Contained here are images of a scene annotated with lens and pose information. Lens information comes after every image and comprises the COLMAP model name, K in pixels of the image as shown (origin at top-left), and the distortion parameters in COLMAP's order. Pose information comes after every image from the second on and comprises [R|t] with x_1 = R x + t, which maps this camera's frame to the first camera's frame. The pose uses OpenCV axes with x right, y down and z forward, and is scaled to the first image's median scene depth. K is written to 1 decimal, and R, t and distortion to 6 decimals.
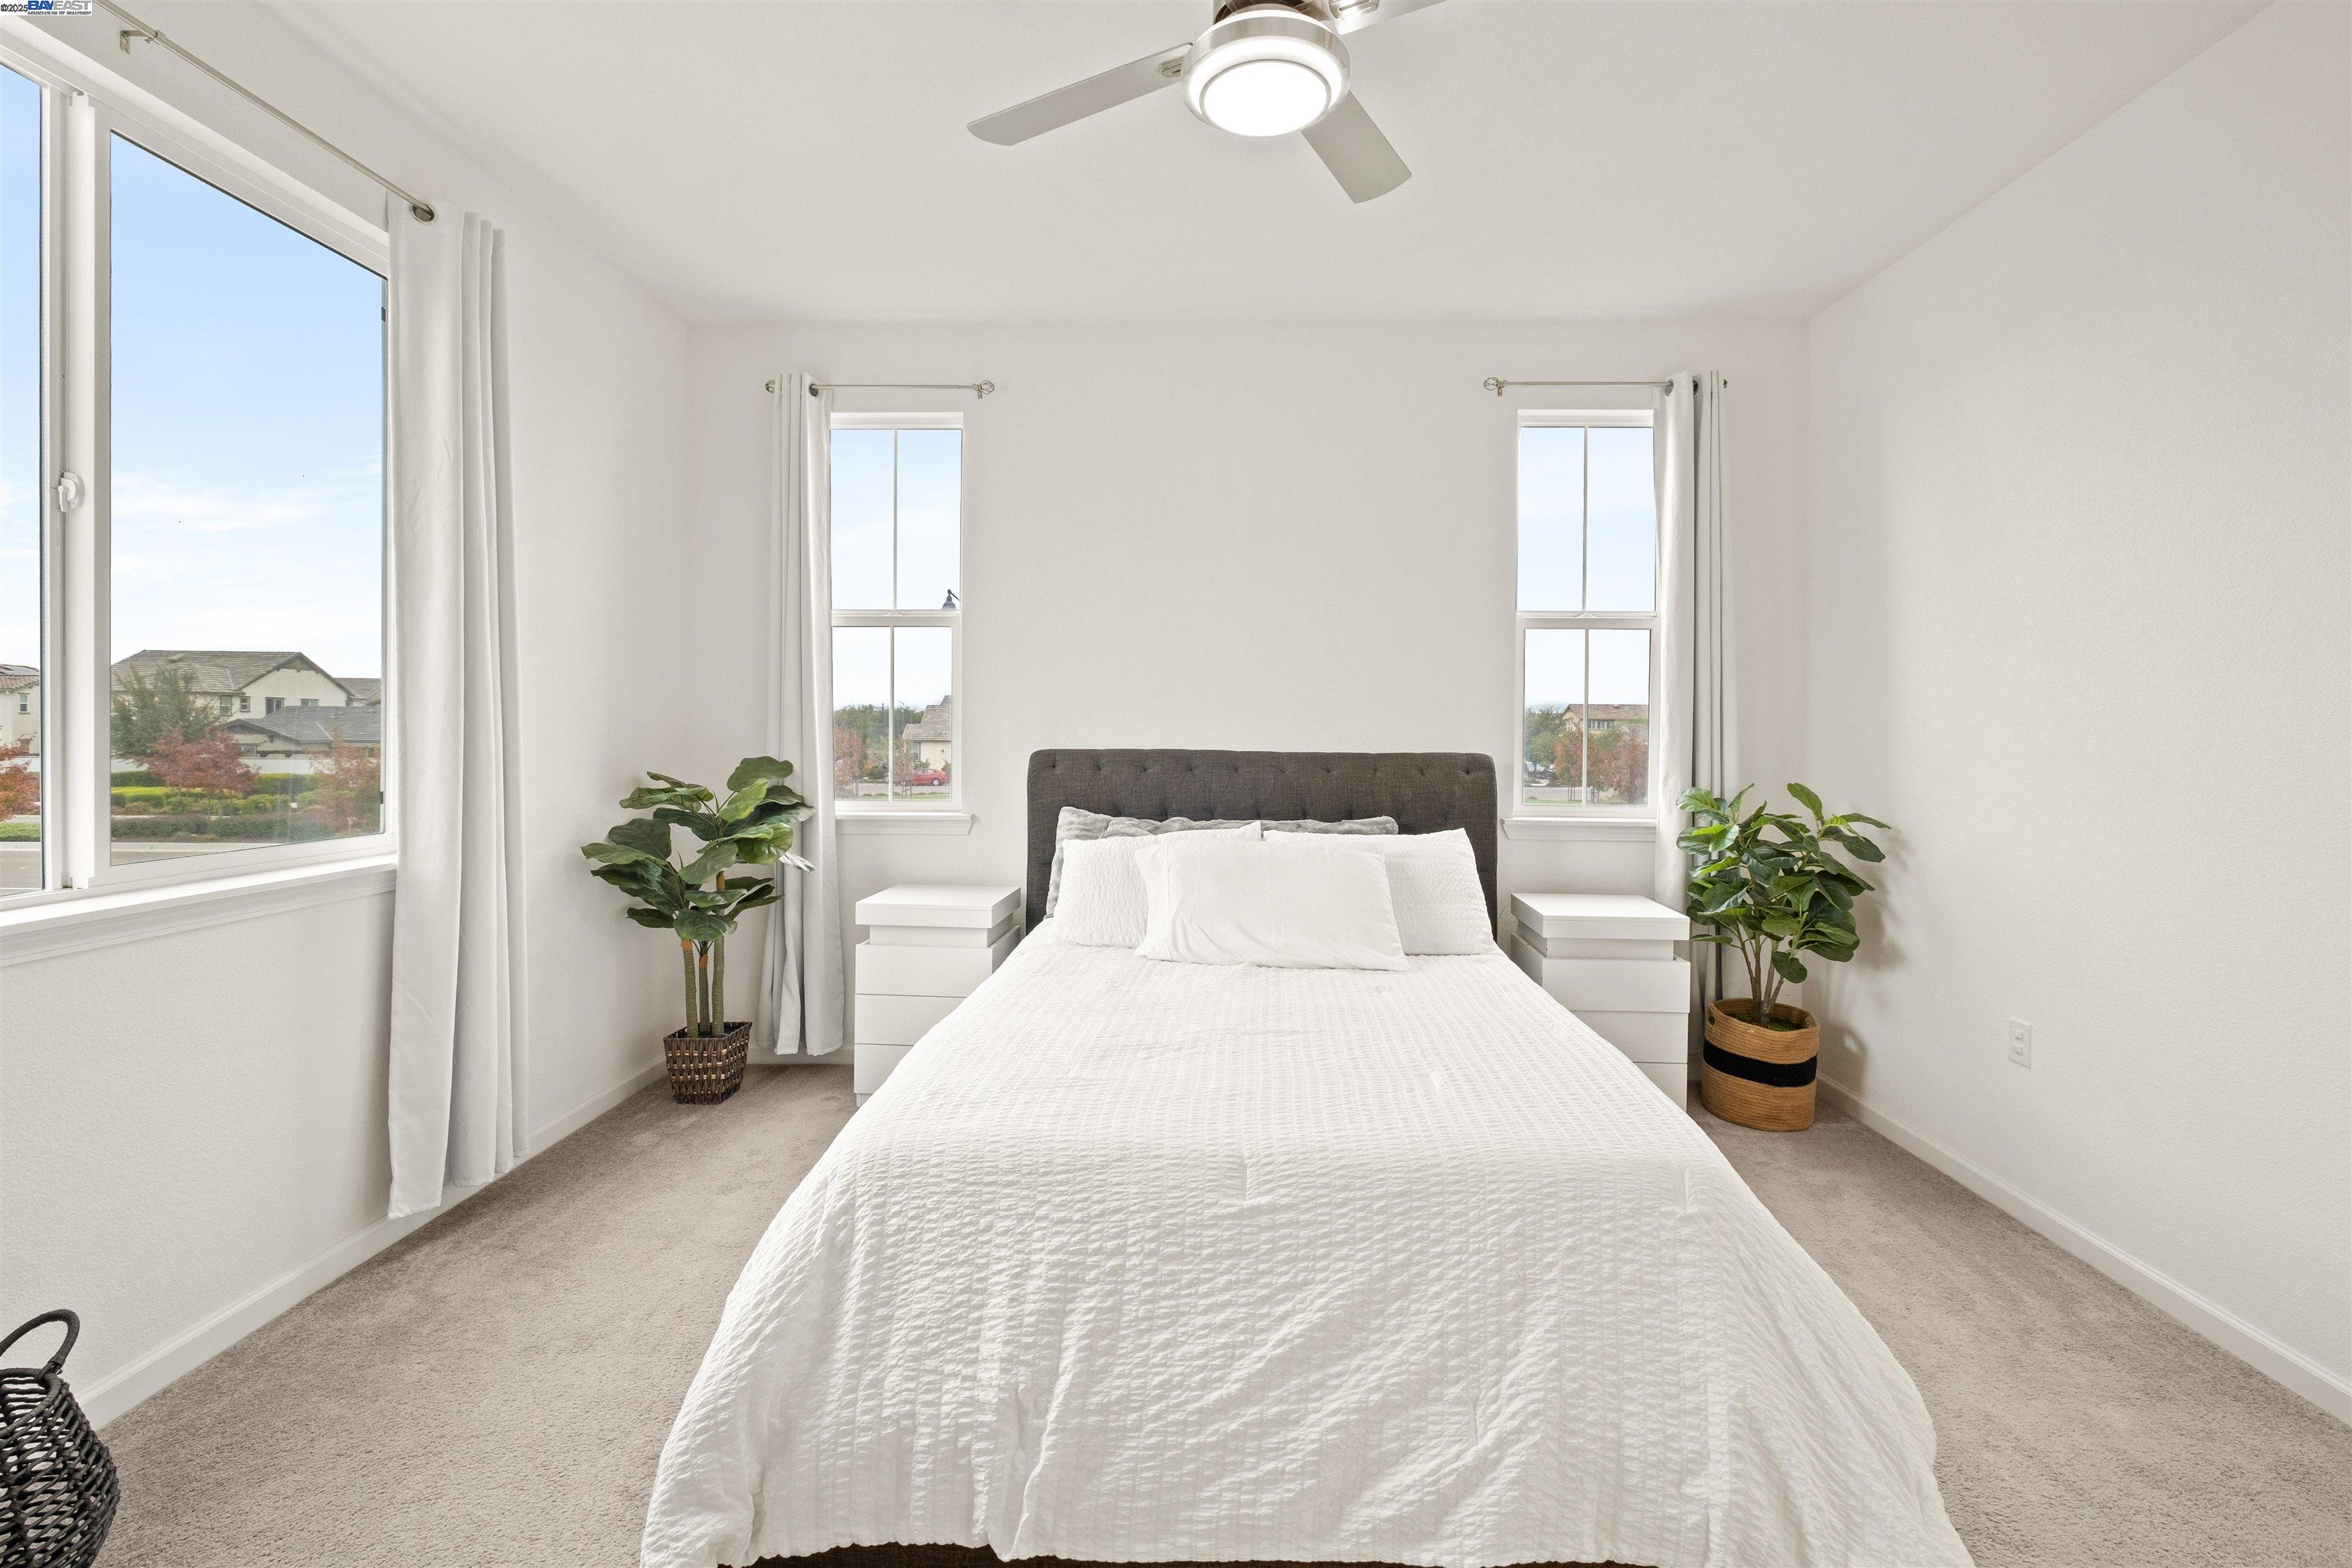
lens RADIAL K [[1027.0, 0, 1176.0], [0, 1027.0, 784.0], [0, 0, 1]] dist [-0.004868, -0.000729]
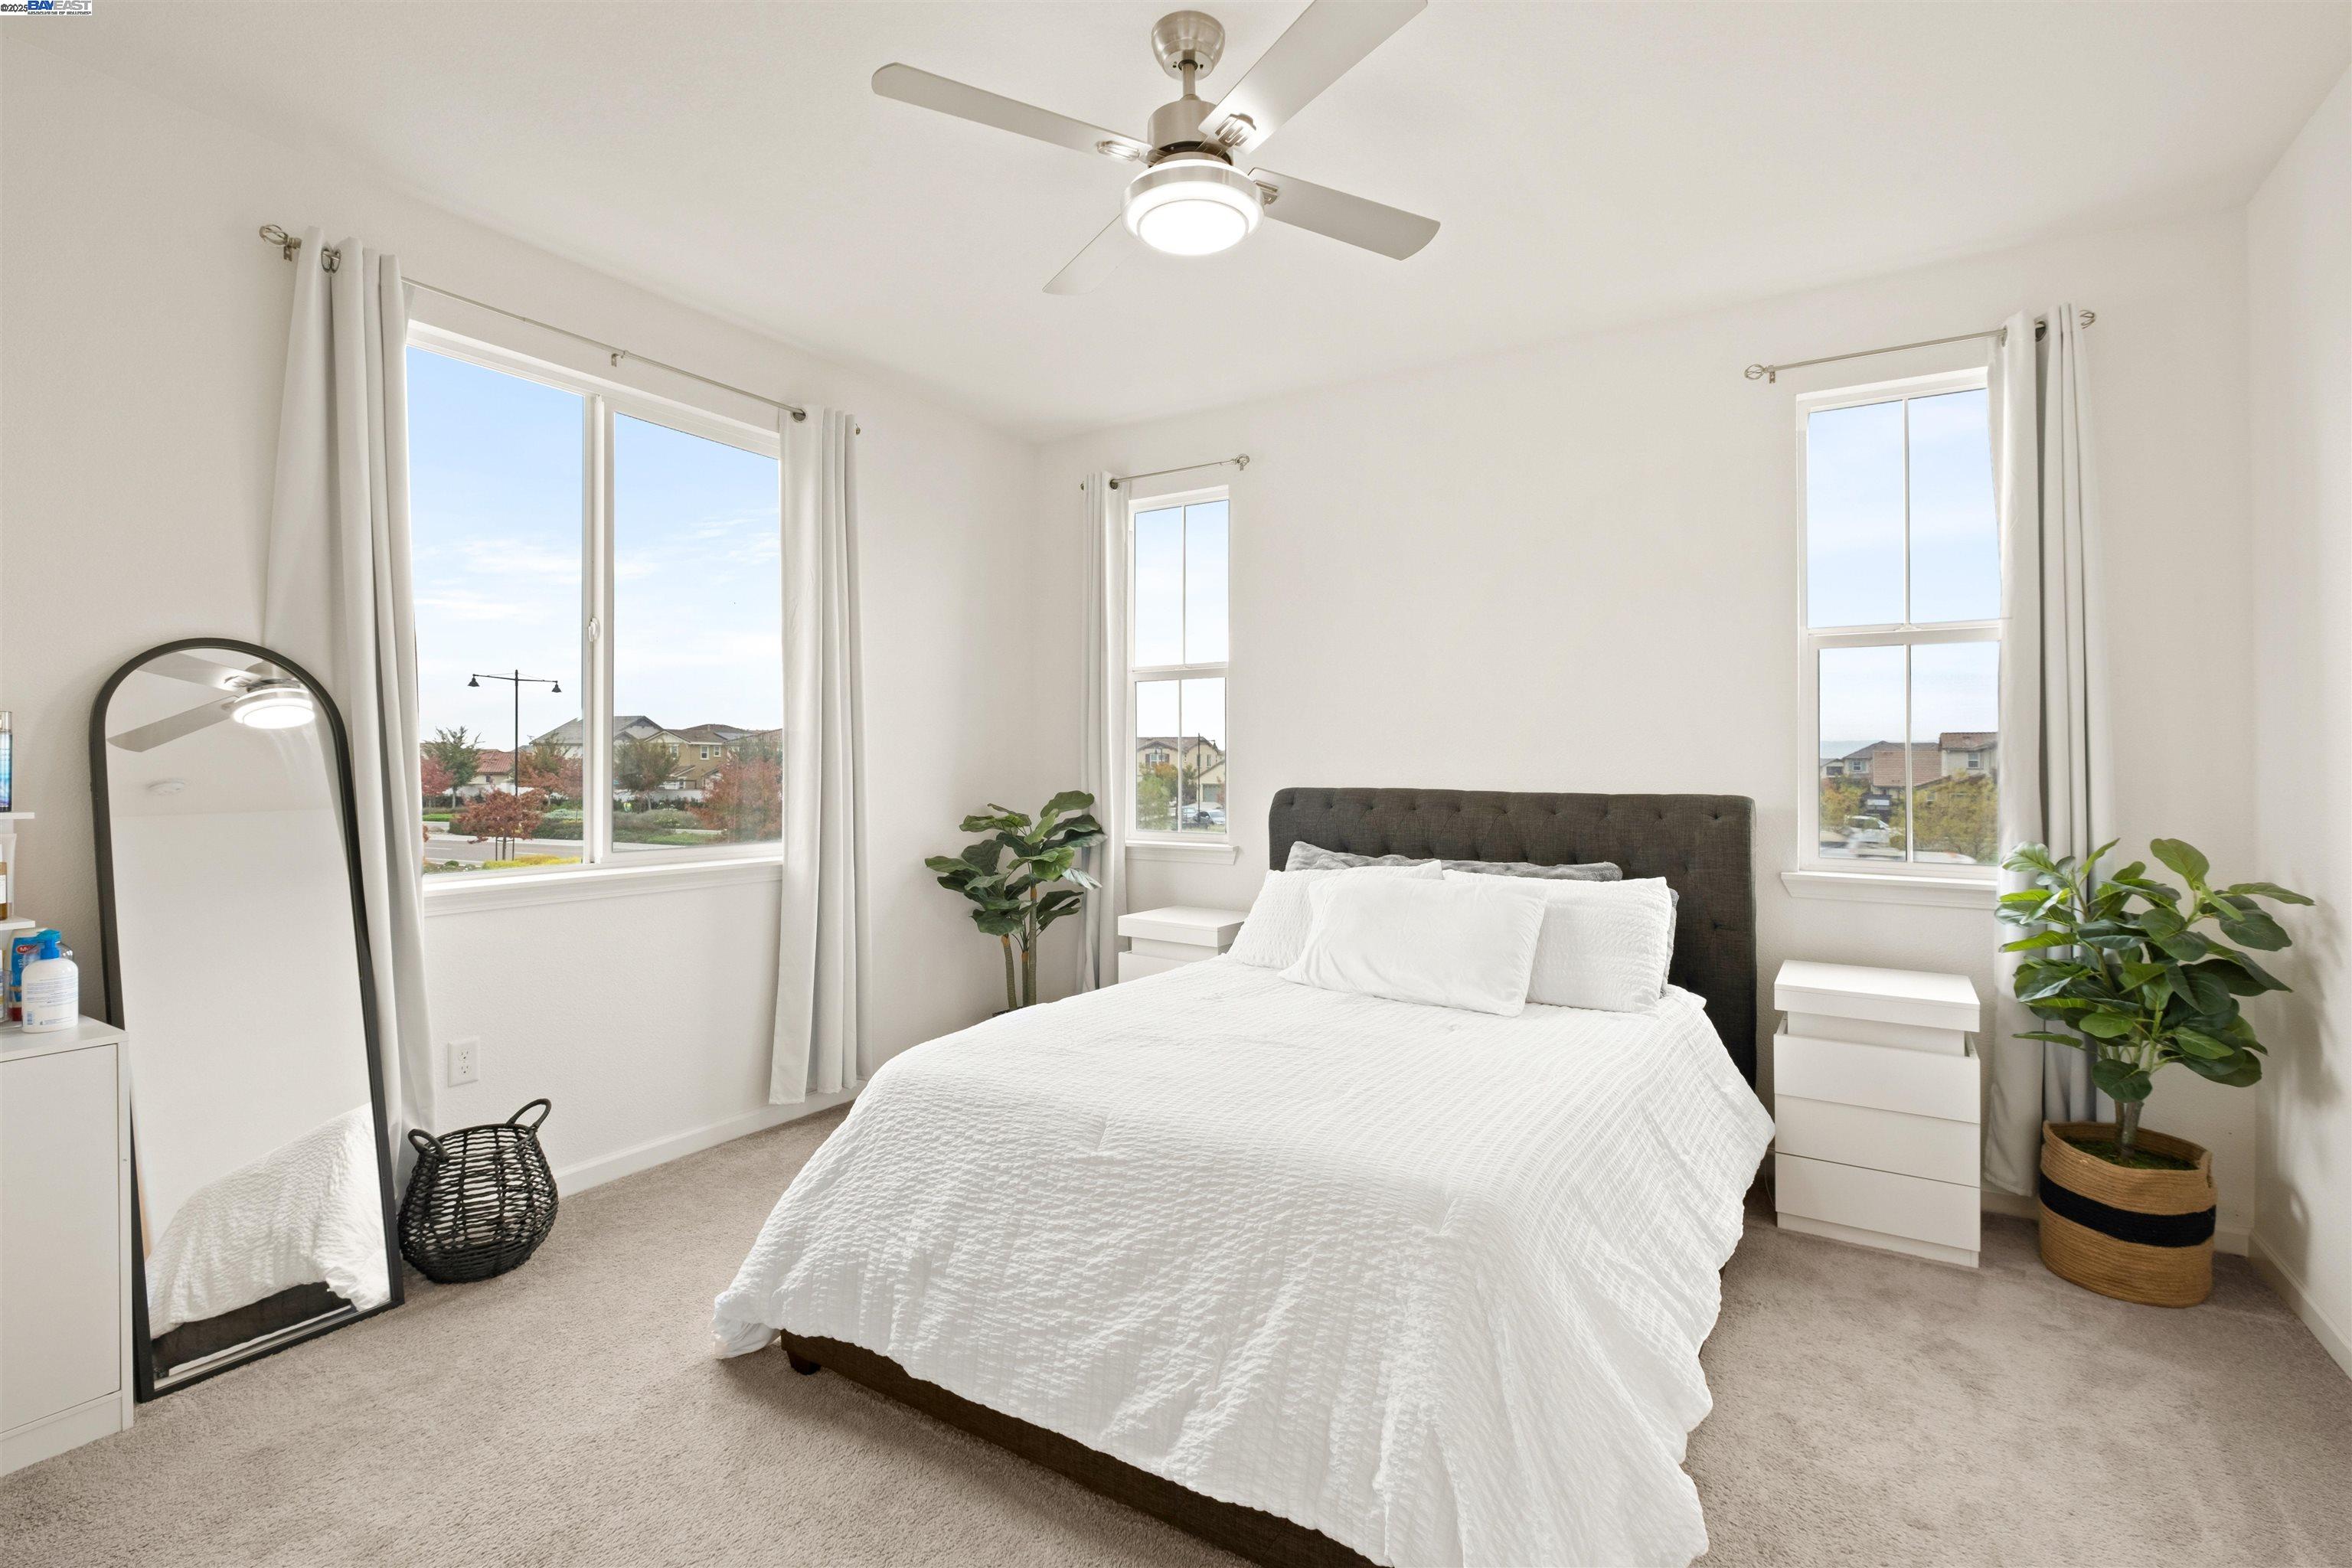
lens RADIAL K [[1066.8, 0, 1175.2], [0, 1066.8, 815.8], [0, 0, 1]] dist [-0.001068, -0.005069]
pose [[0.865126, 0.019121, -0.501190, 0.439162], [-0.025232, 0.999667, -0.005416, 0.006021], [0.500919, 0.017332, 0.865320, -0.033220]]
